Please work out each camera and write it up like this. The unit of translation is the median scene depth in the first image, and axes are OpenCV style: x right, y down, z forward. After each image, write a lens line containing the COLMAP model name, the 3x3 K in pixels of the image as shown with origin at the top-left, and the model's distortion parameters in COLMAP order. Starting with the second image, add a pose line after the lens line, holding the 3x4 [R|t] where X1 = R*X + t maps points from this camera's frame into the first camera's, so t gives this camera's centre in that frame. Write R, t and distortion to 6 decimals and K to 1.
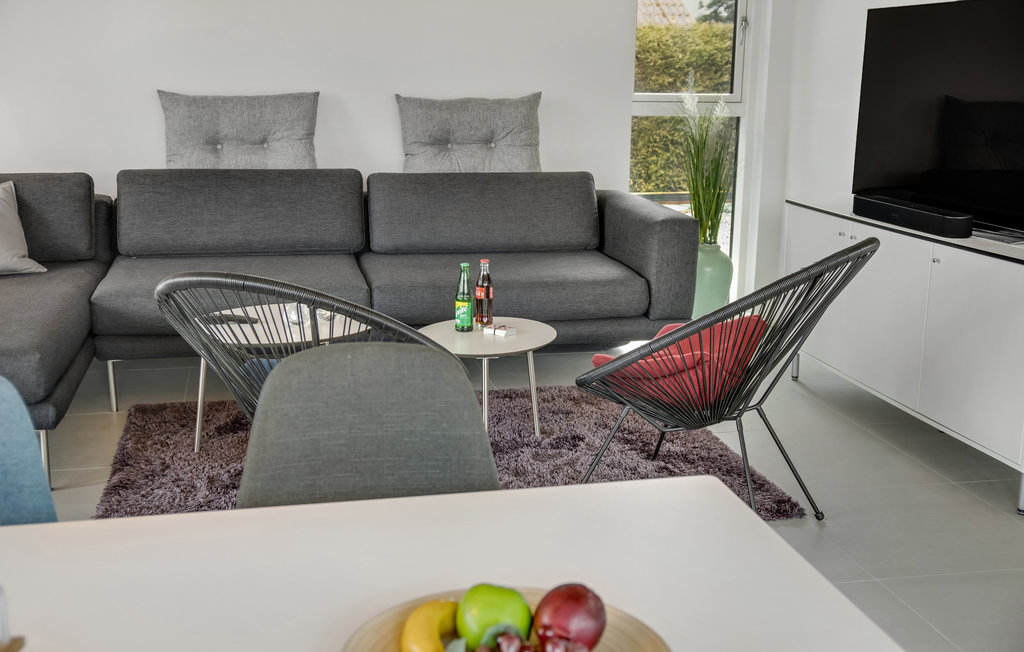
lens RADIAL K [[1147.8, 0, 509.0], [0, 1147.8, 320.7], [0, 0, 1]] dist [0.002944, 0.000000]
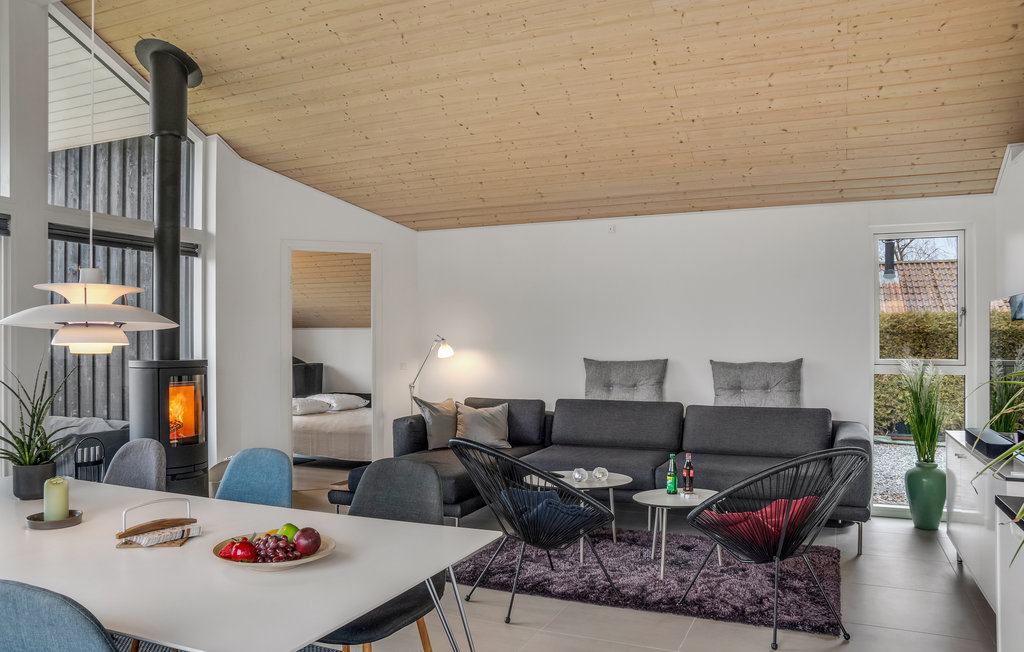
lens RADIAL K [[738.6, 0, 504.1], [0, 738.6, 351.0], [0, 0, 1]] dist [-0.061800, 0.005521]
pose [[0.810958, -0.010055, -0.585019, 0.301918], [-0.112454, 0.978534, -0.172703, 0.013338], [0.574197, 0.205842, 0.792418, -0.046120]]
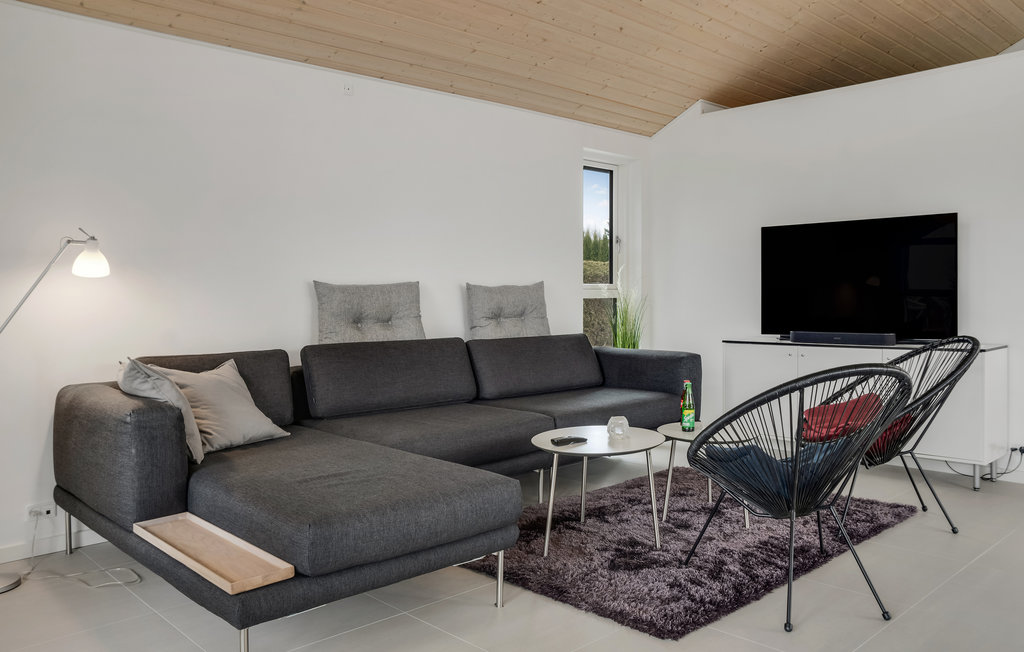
lens RADIAL K [[803.6, 0, 507.6], [0, 803.6, 299.9], [0, 0, 1]] dist [-0.064533, 0.059788]
pose [[0.855608, -0.022776, 0.517123, -0.564929], [0.130149, 0.976403, -0.172335, -0.008274], [-0.500995, 0.214754, 0.838382, 0.190254]]
